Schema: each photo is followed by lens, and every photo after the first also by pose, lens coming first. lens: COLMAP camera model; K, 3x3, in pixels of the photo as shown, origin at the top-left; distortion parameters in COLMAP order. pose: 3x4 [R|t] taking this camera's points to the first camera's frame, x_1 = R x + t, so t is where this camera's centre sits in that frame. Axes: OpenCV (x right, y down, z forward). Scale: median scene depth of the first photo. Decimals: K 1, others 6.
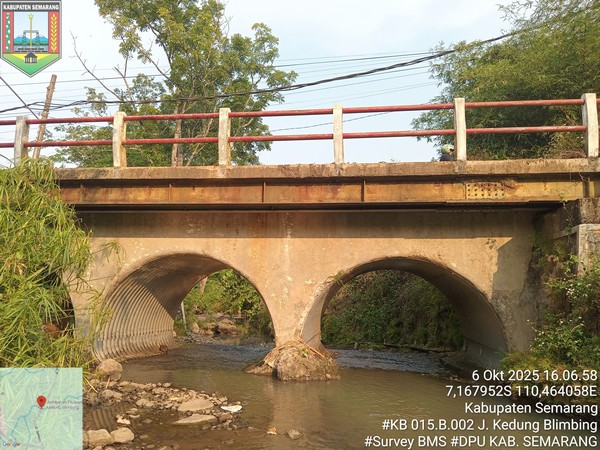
lens RADIAL K [[431.4, 0, 300.0], [0, 431.4, 225.0], [0, 0, 1]] dist [0.000884, -0.000218]
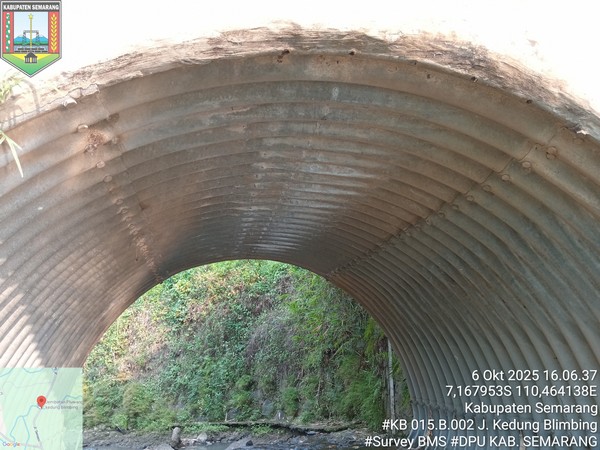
lens RADIAL K [[431.4, 0, 300.0], [0, 431.4, 225.0], [0, 0, 1]] dist [0.000884, -0.000218]
pose [[0.928968, 0.033568, 0.368634, 0.063810], [0.014338, 0.991869, -0.126452, 0.084479], [-0.369882, 0.122755, 0.920934, 0.389099]]
